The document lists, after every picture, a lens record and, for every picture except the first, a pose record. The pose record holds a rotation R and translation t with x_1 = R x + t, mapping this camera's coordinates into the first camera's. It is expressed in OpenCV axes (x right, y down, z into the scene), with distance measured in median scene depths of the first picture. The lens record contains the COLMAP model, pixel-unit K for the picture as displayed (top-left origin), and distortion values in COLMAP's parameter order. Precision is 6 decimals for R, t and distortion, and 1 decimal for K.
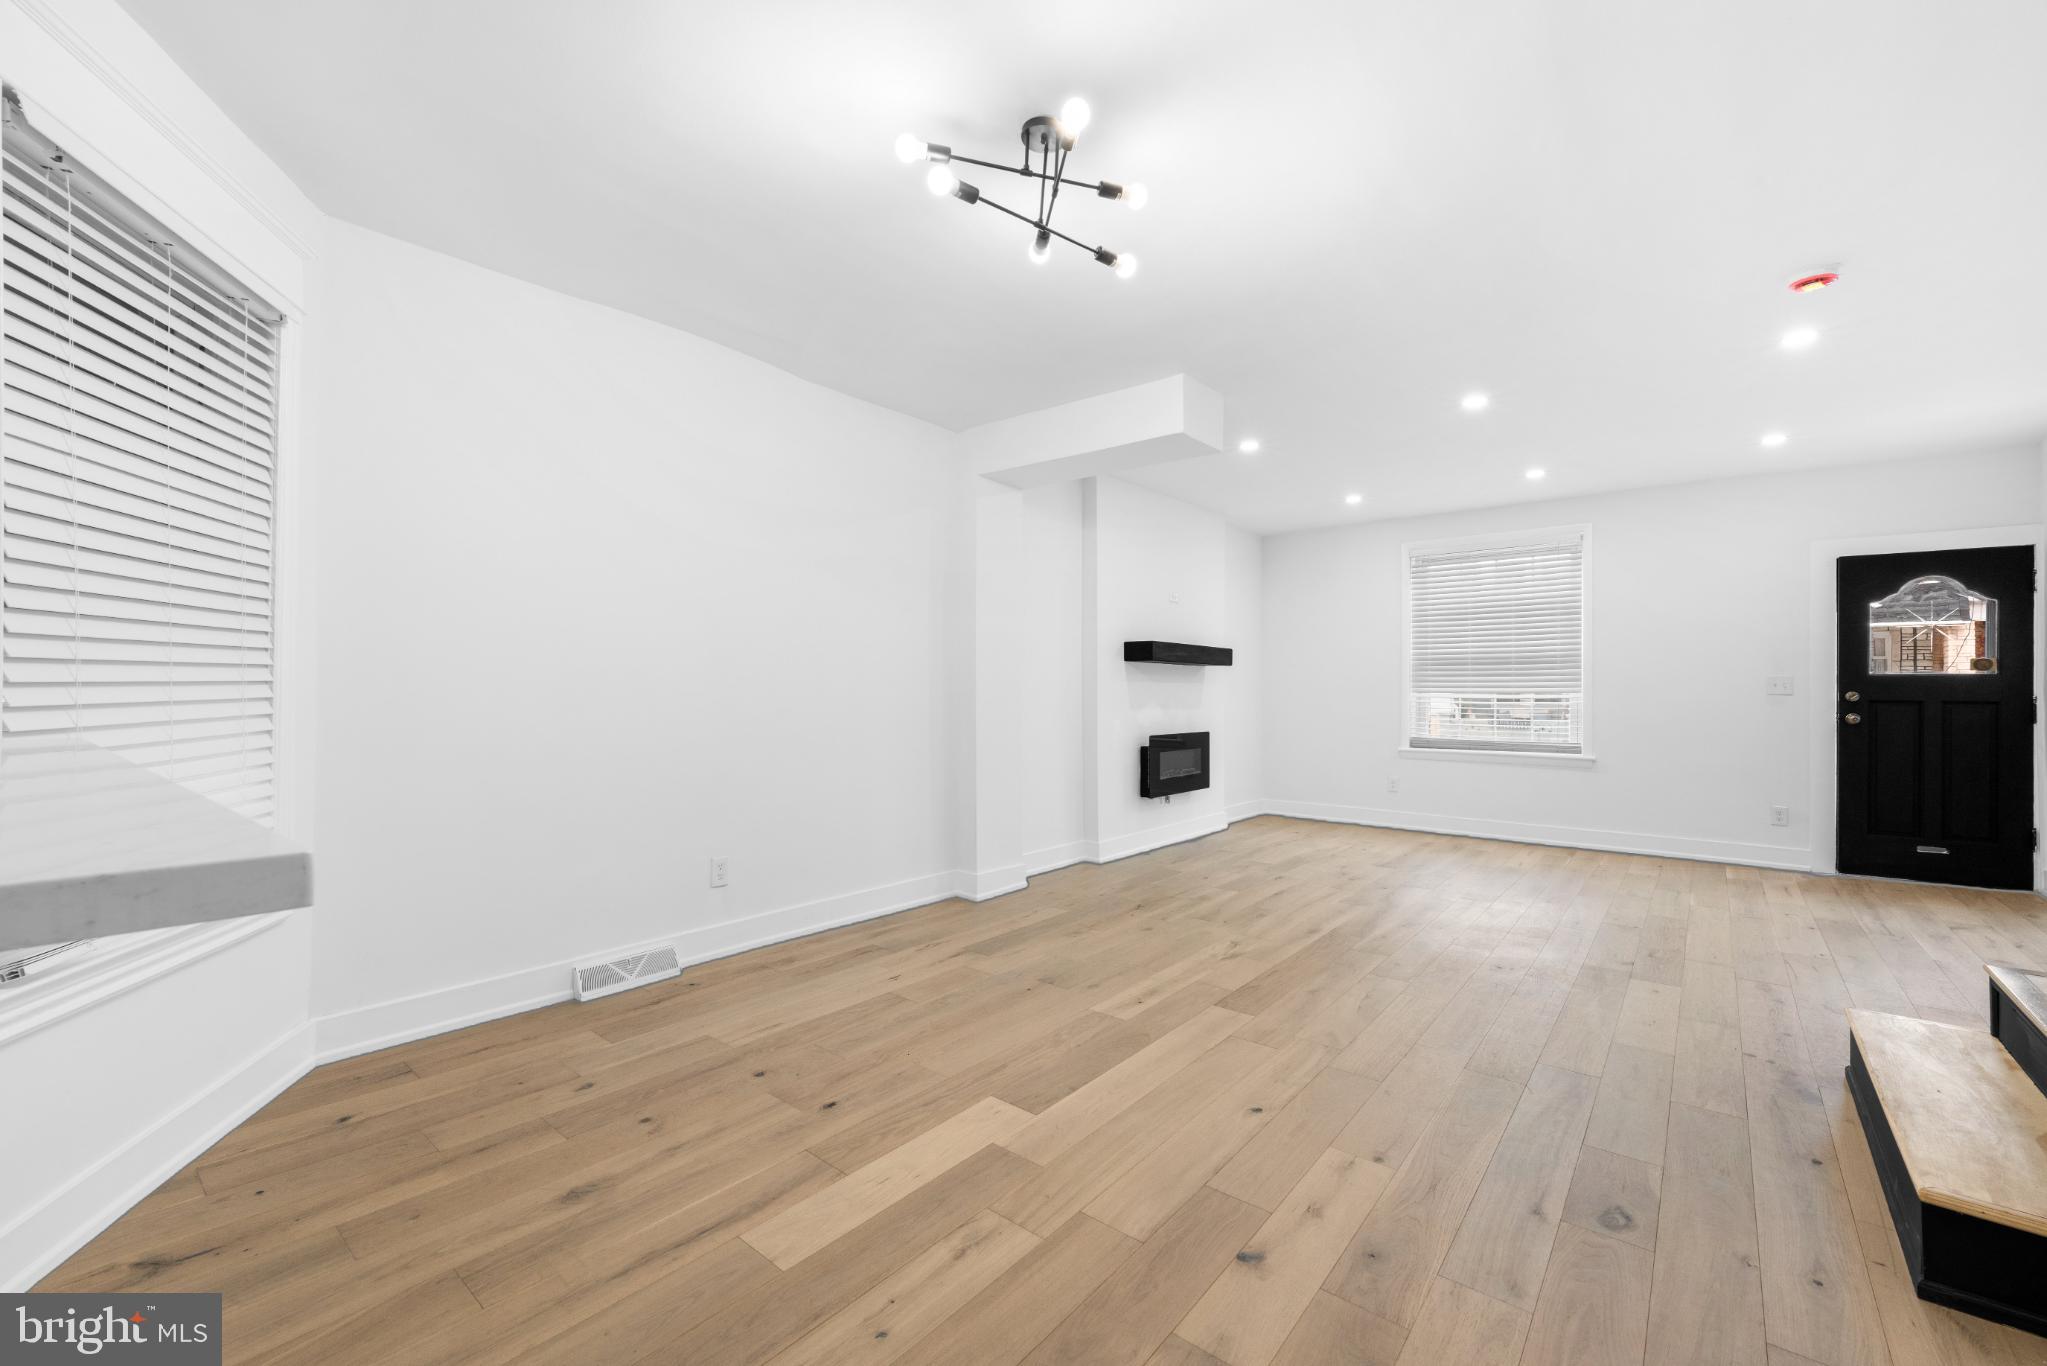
lens RADIAL K [[820.0, 0, 1015.3], [0, 820.0, 678.0], [0, 0, 1]] dist [0.000816, -0.003868]
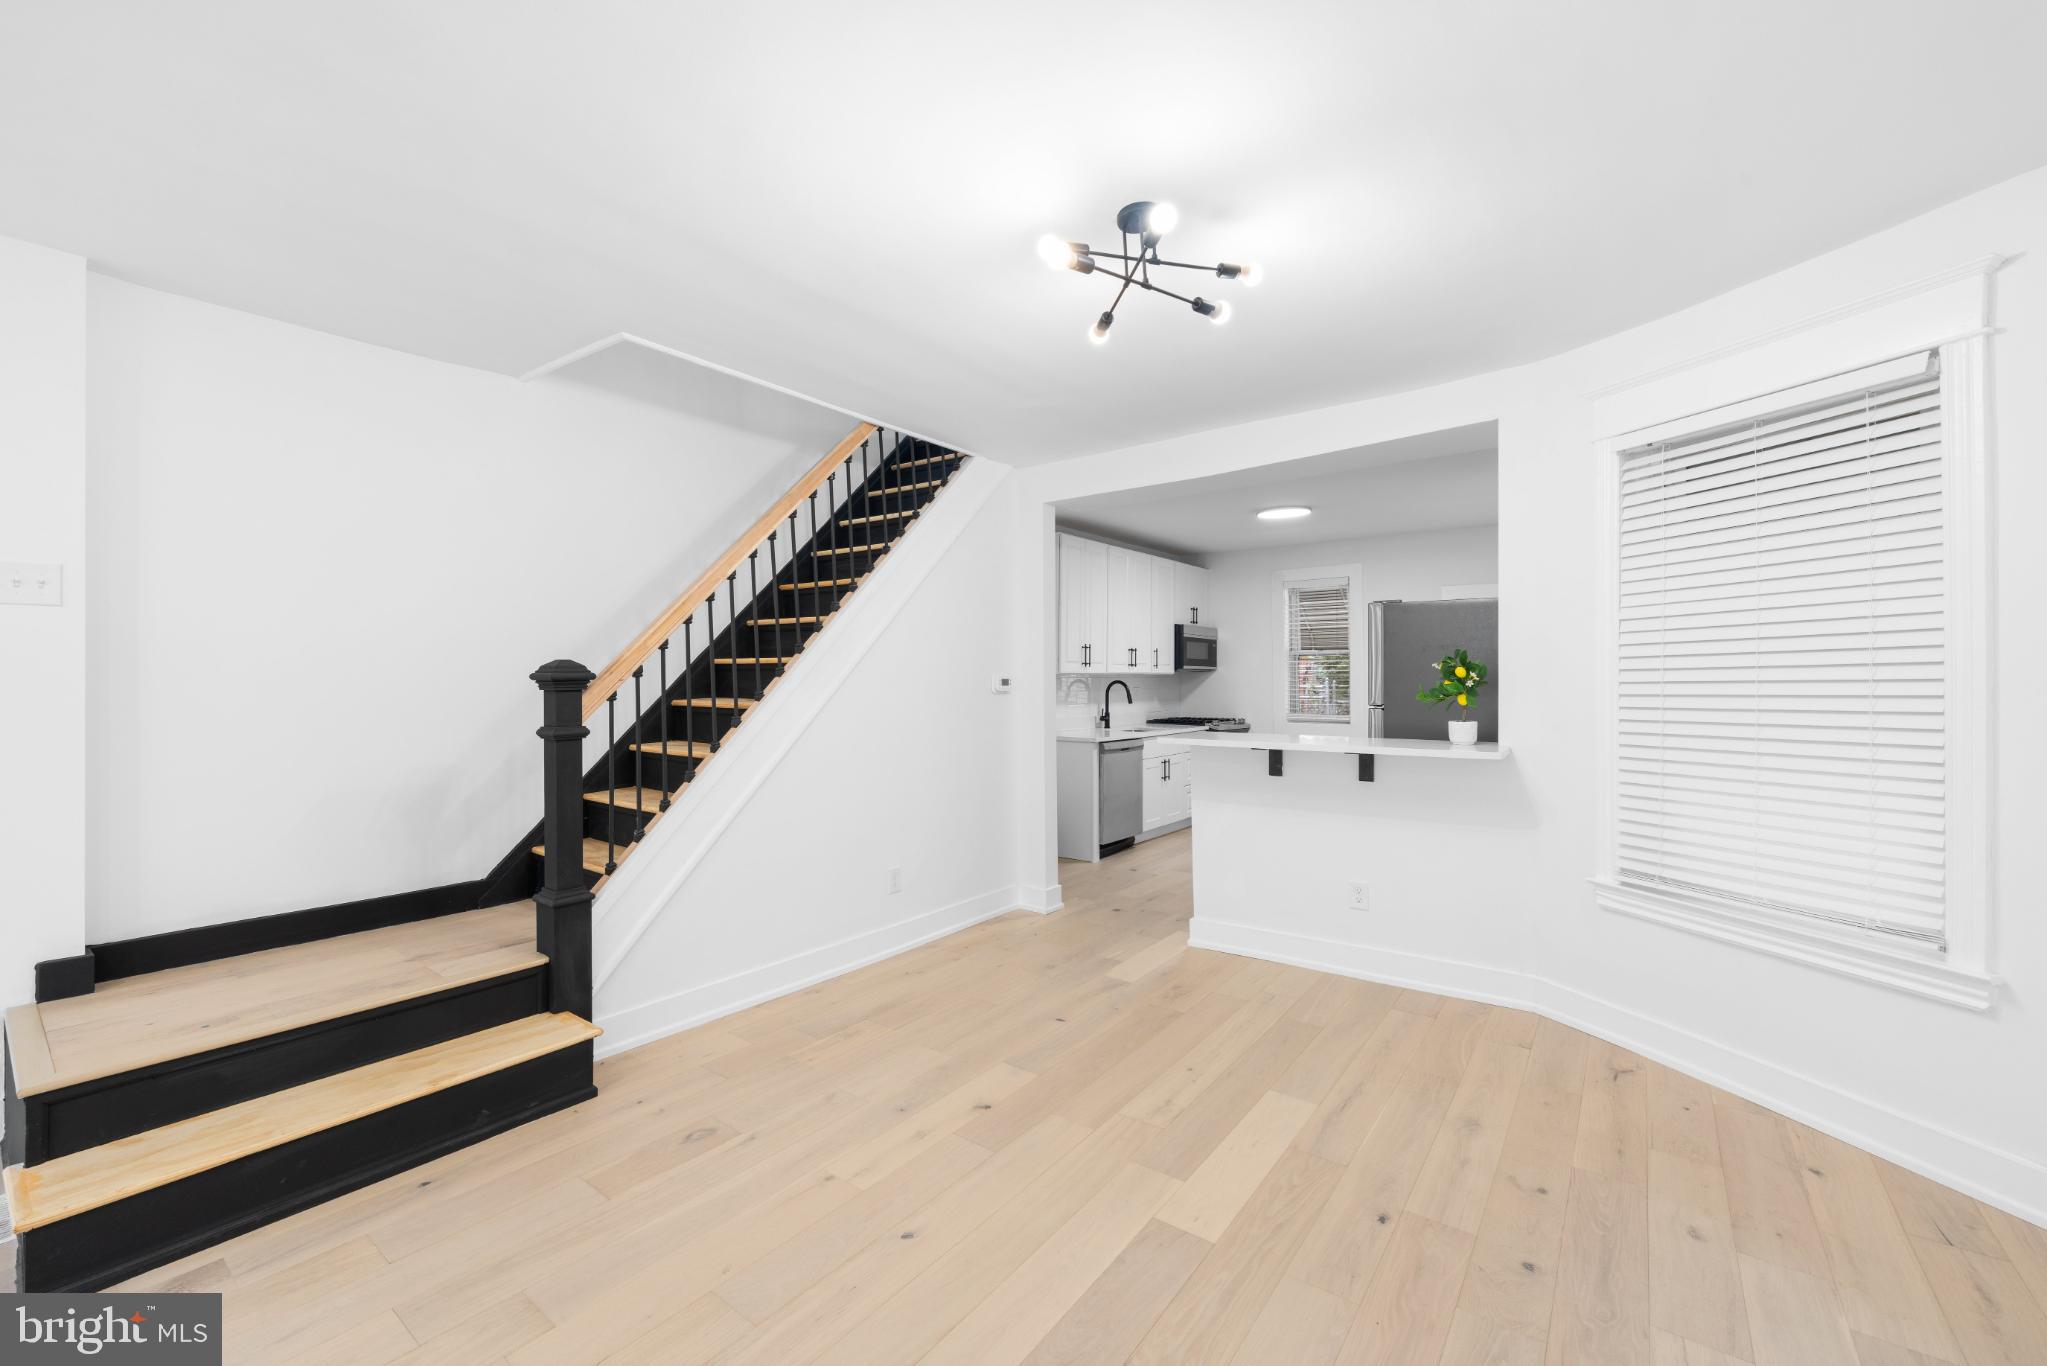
lens RADIAL K [[821.5, 0, 1014.6], [0, 821.5, 690.0], [0, 0, 1]] dist [0.000927, -0.000414]
pose [[-0.998675, -0.003268, -0.051365, 0.105866], [-0.003142, 0.999992, -0.002528, -0.026334], [0.051373, -0.002363, -0.998677, 0.879617]]
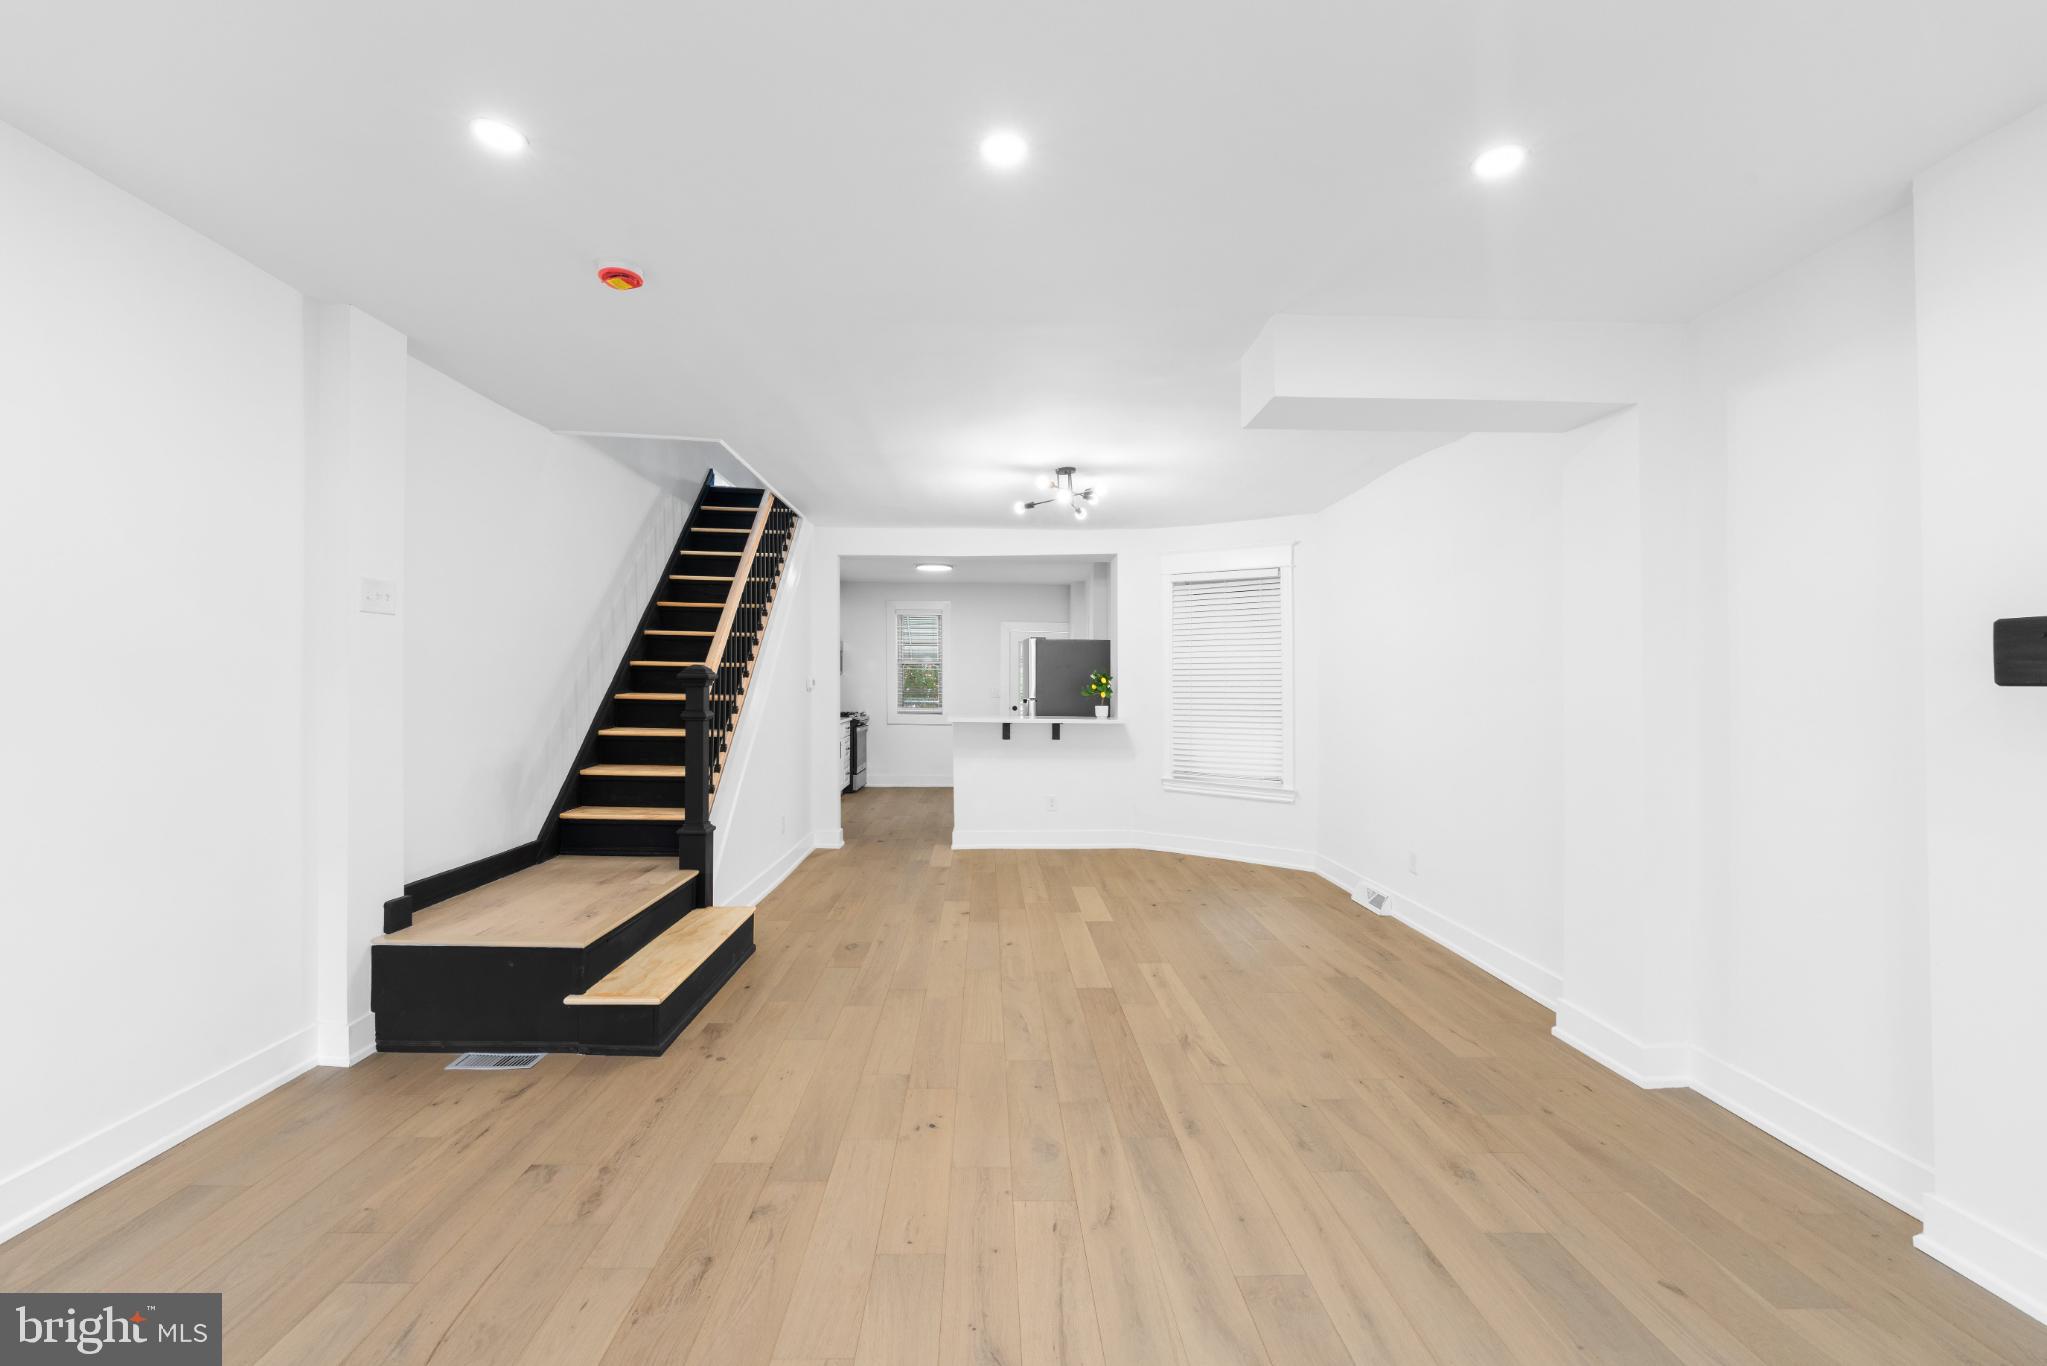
lens RADIAL K [[833.0, 0, 1000.8], [0, 833.0, 680.2], [0, 0, 1]] dist [-0.000166, -0.000248]
pose [[-0.751056, -0.016204, -0.660039, 0.732963], [-0.005180, 0.999813, -0.018652, -0.018153], [0.660218, -0.010590, -0.751000, 1.127829]]
